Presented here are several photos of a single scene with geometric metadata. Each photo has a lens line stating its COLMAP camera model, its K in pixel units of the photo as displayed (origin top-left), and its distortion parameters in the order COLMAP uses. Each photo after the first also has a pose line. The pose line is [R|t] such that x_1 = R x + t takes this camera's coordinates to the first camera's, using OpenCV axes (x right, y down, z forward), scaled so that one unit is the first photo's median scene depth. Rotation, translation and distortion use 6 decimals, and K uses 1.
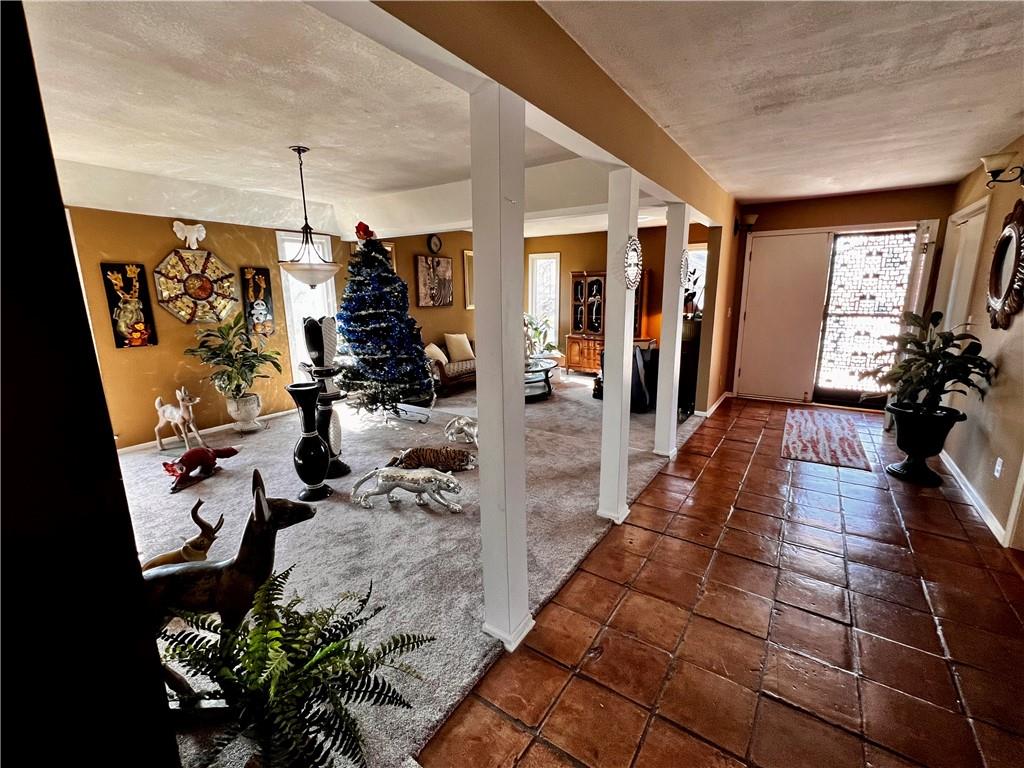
lens RADIAL K [[441.0, 0, 512.0], [0, 441.0, 384.0], [0, 0, 1]] dist [-0.001119, 0.000121]
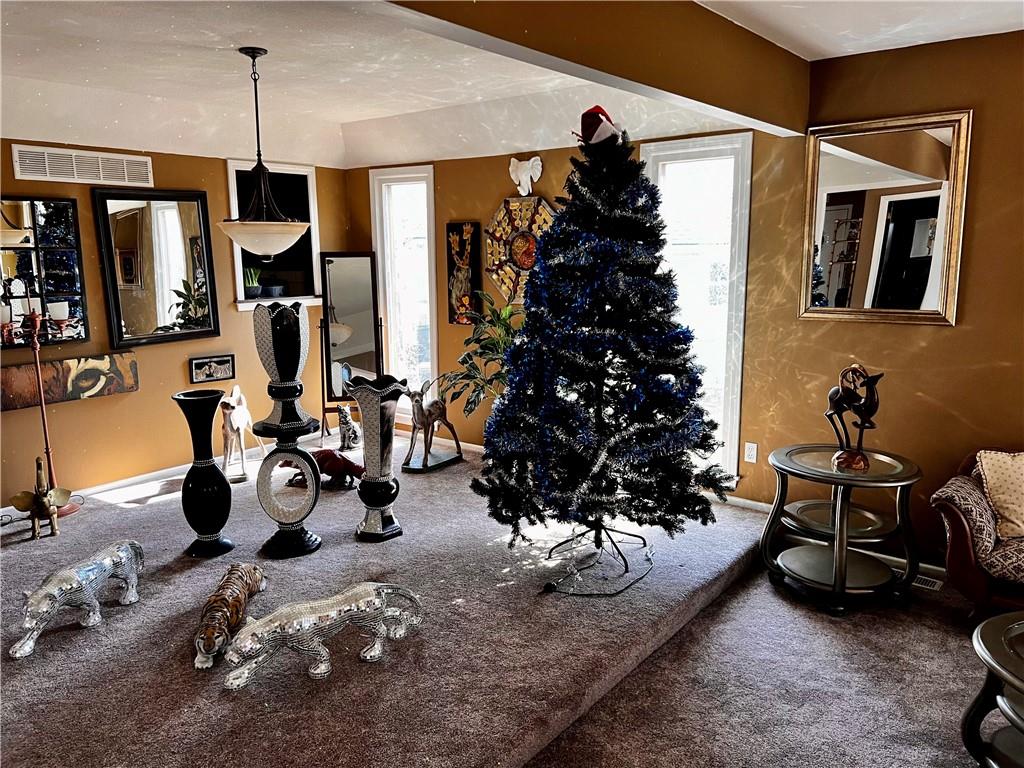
lens RADIAL K [[769.2, 0, 512.0], [0, 769.2, 384.0], [0, 0, 1]] dist [0.005398, -0.012470]
pose [[-0.076210, 0.178833, -0.980923, 0.502920], [-0.198059, 0.961466, 0.190674, -0.246114], [0.977223, 0.208811, -0.037854, 1.076078]]
